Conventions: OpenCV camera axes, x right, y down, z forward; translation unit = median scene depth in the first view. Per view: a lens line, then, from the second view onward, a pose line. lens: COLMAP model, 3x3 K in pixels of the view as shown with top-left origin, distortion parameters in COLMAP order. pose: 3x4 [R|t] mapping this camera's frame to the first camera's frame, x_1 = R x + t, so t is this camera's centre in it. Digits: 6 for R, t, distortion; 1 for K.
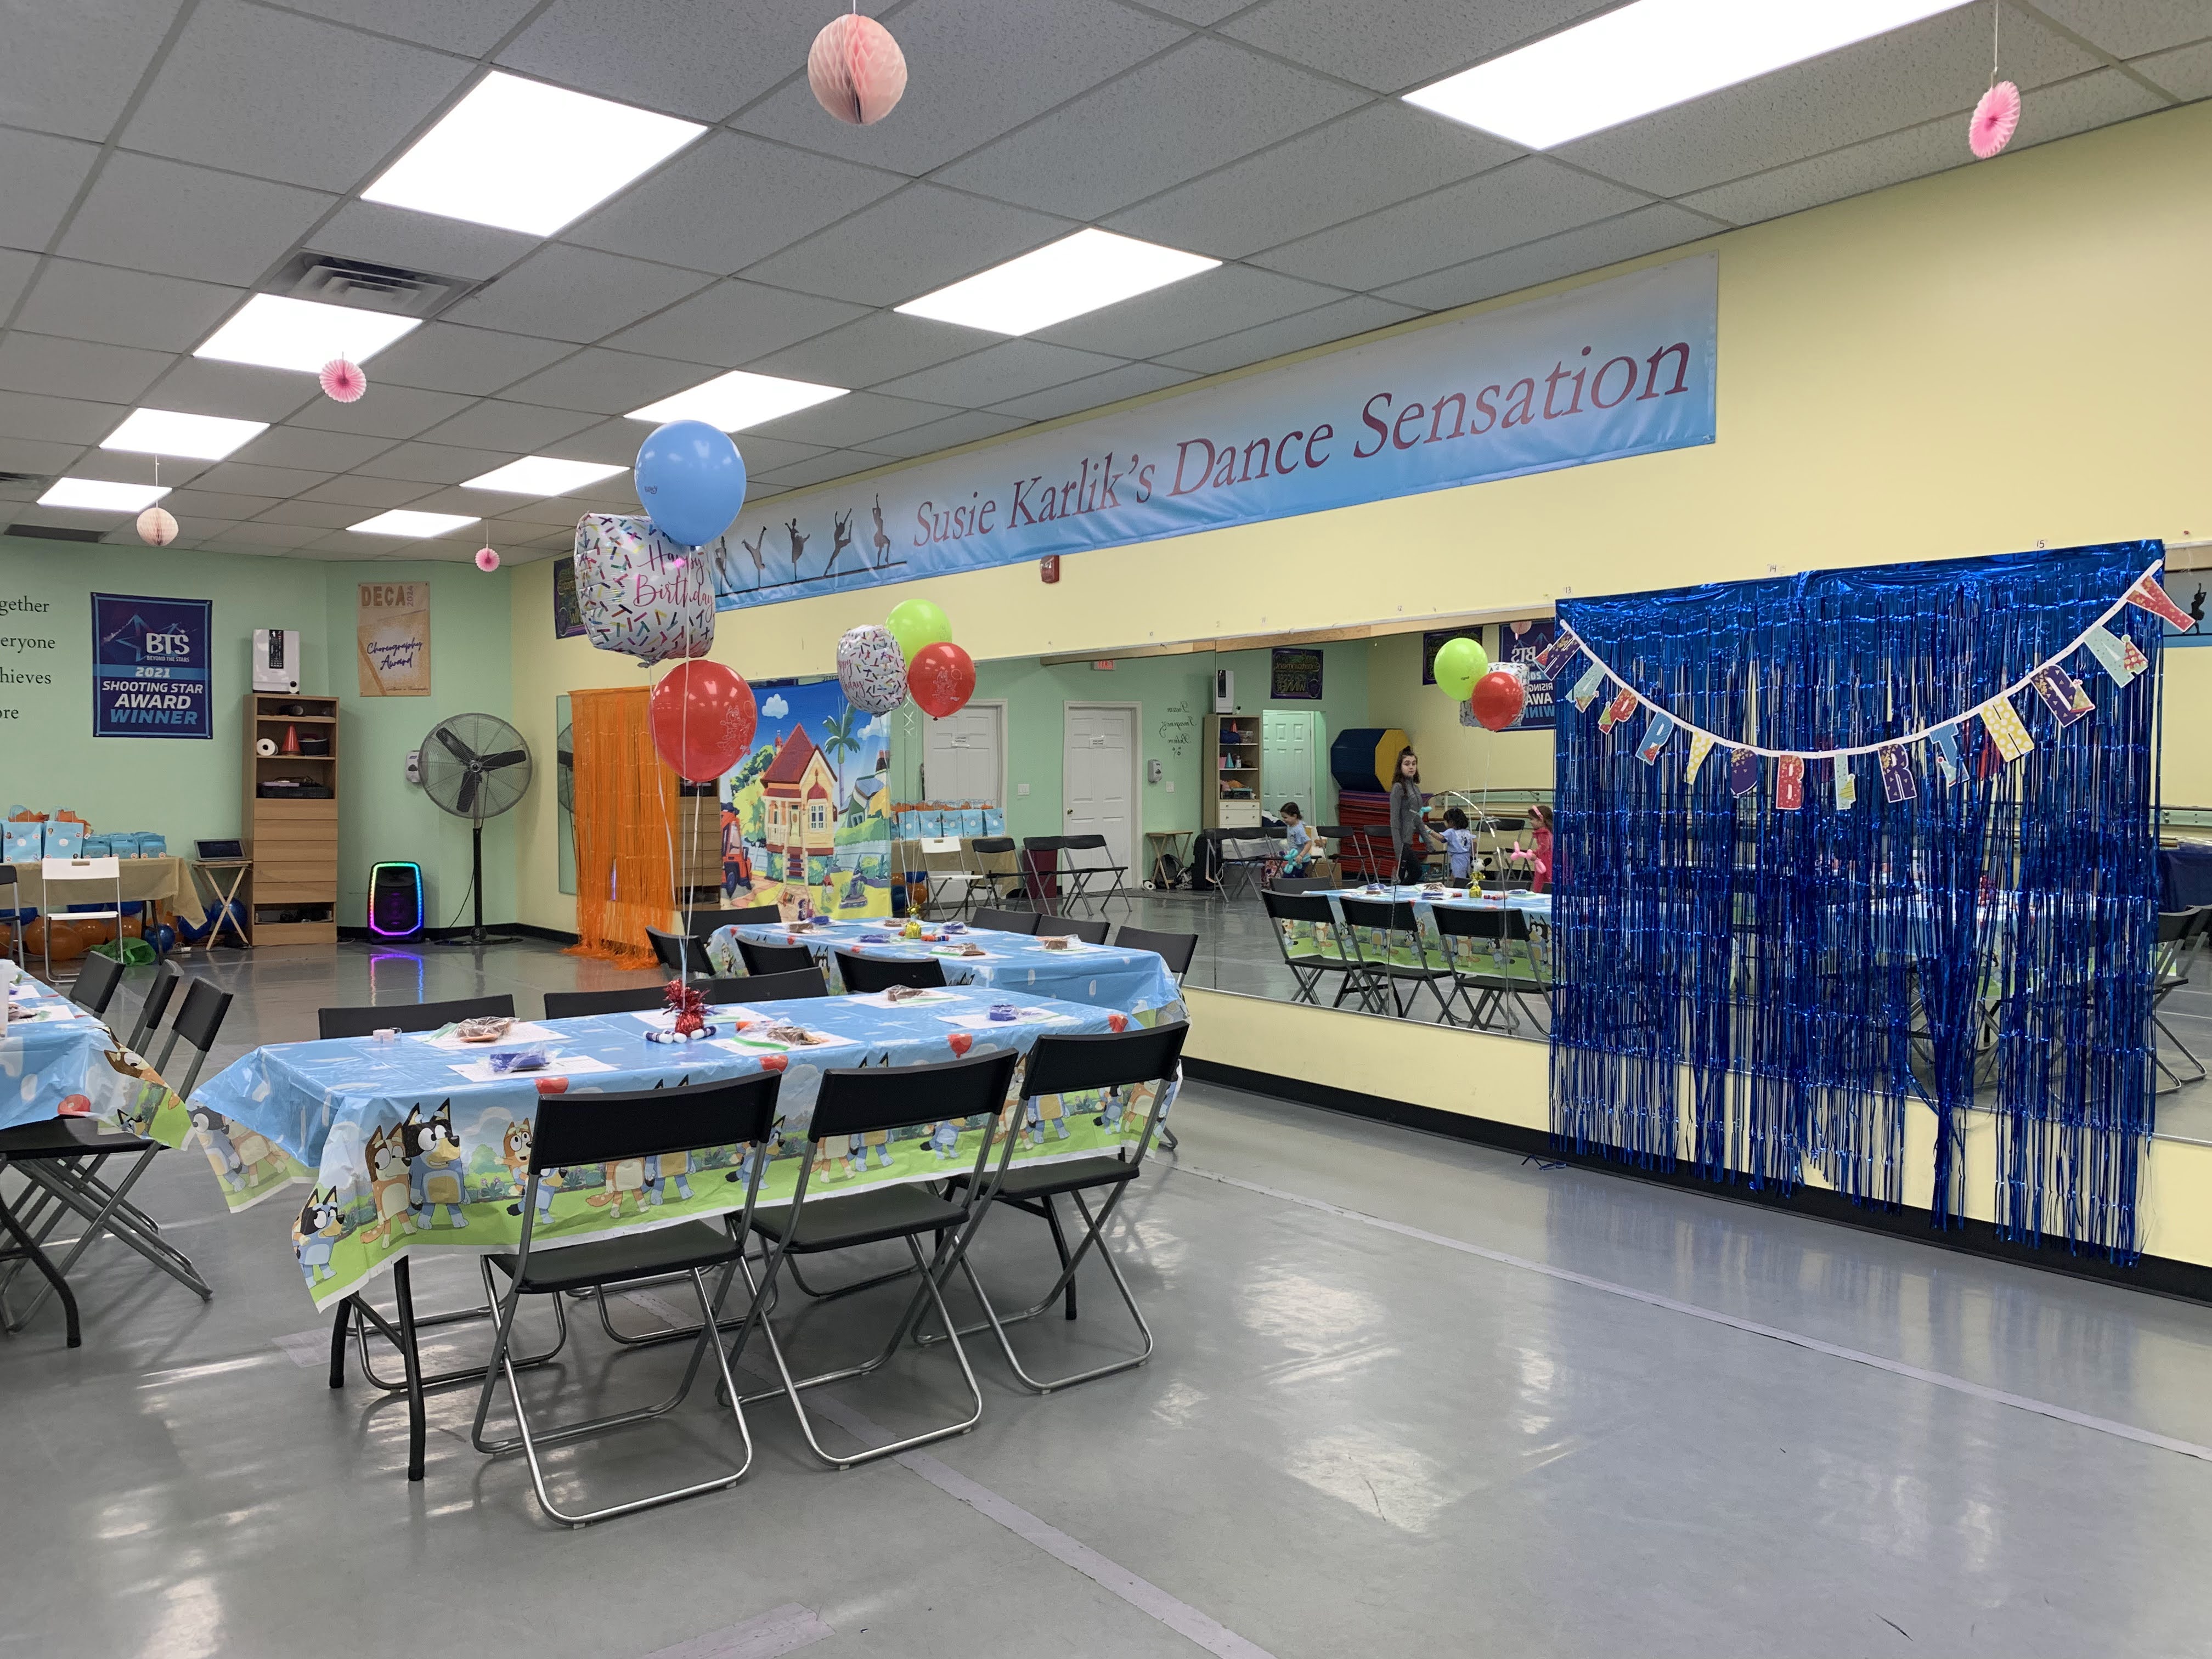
lens RADIAL K [[1689.4, 0, 1105.6], [0, 1689.4, 827.3], [0, 0, 1]] dist [0.049589, -0.055825]
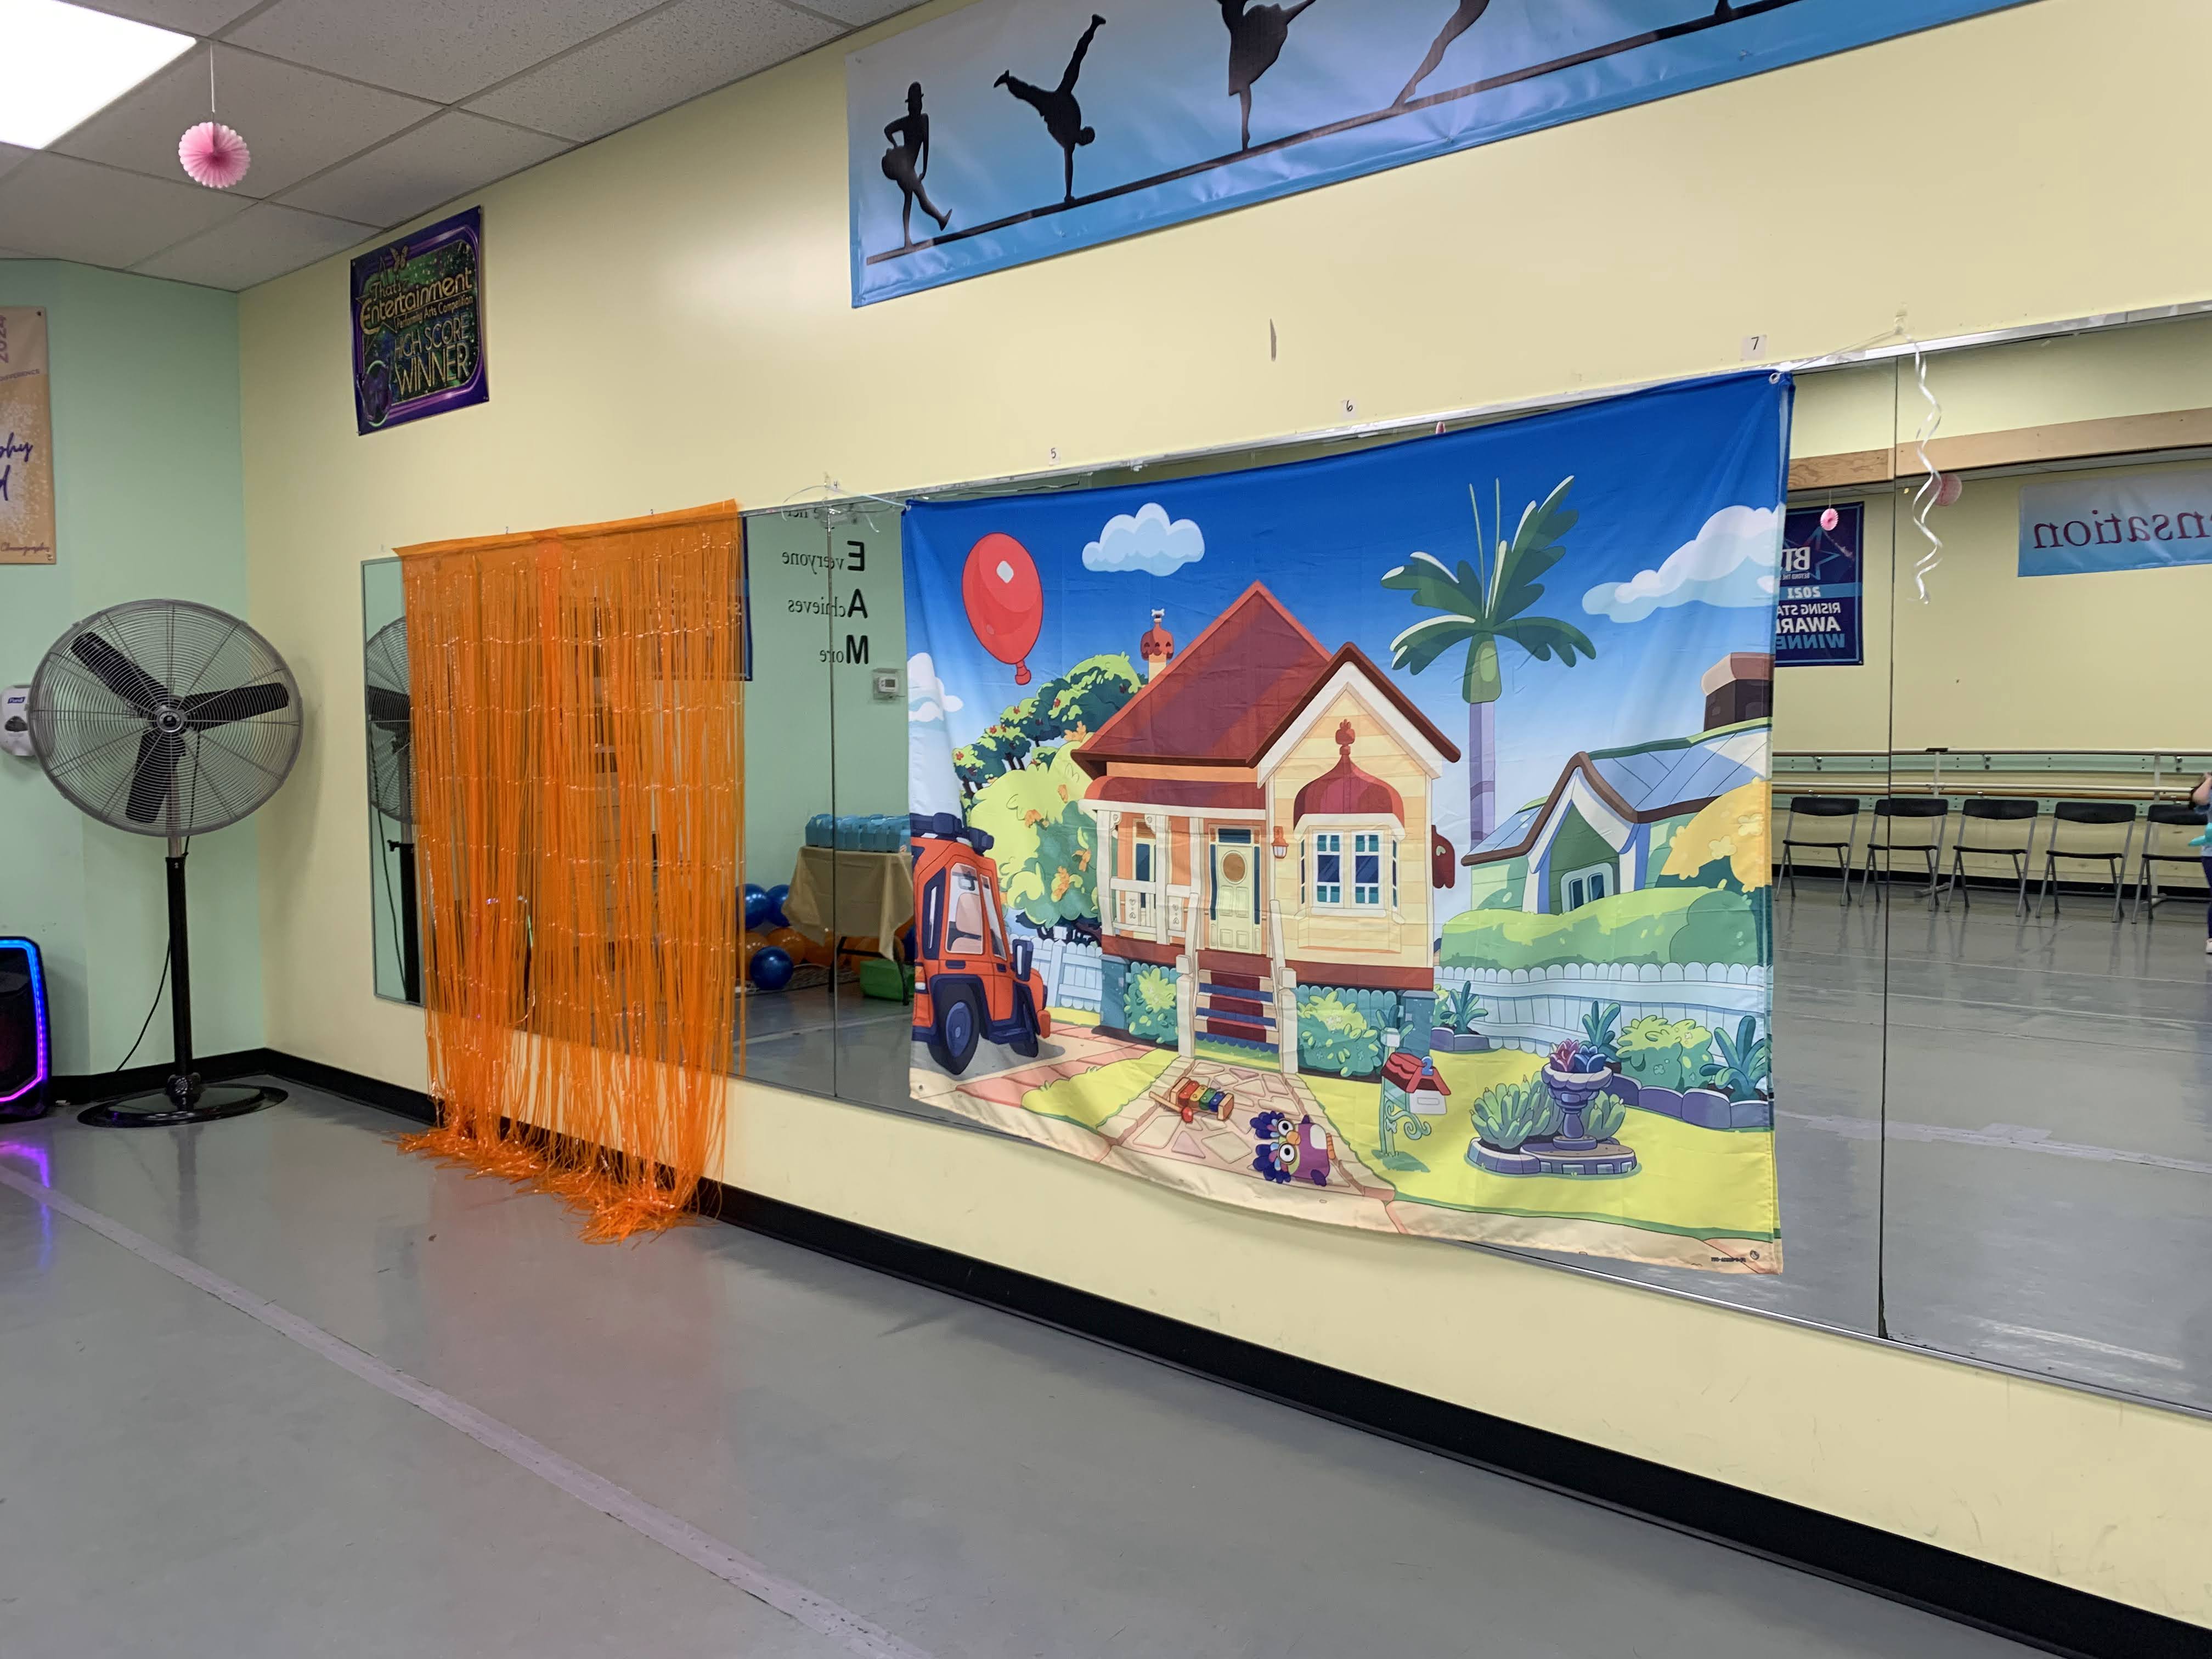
lens RADIAL K [[1689.4, 0, 1117.8], [0, 1689.4, 816.7], [0, 0, 1]] dist [0.049589, -0.055825]
pose [[0.985145, -0.014174, 0.171138, -0.257675], [0.010426, 0.999686, 0.022782, -0.022943], [-0.171407, -0.020659, 0.984984, 0.655766]]
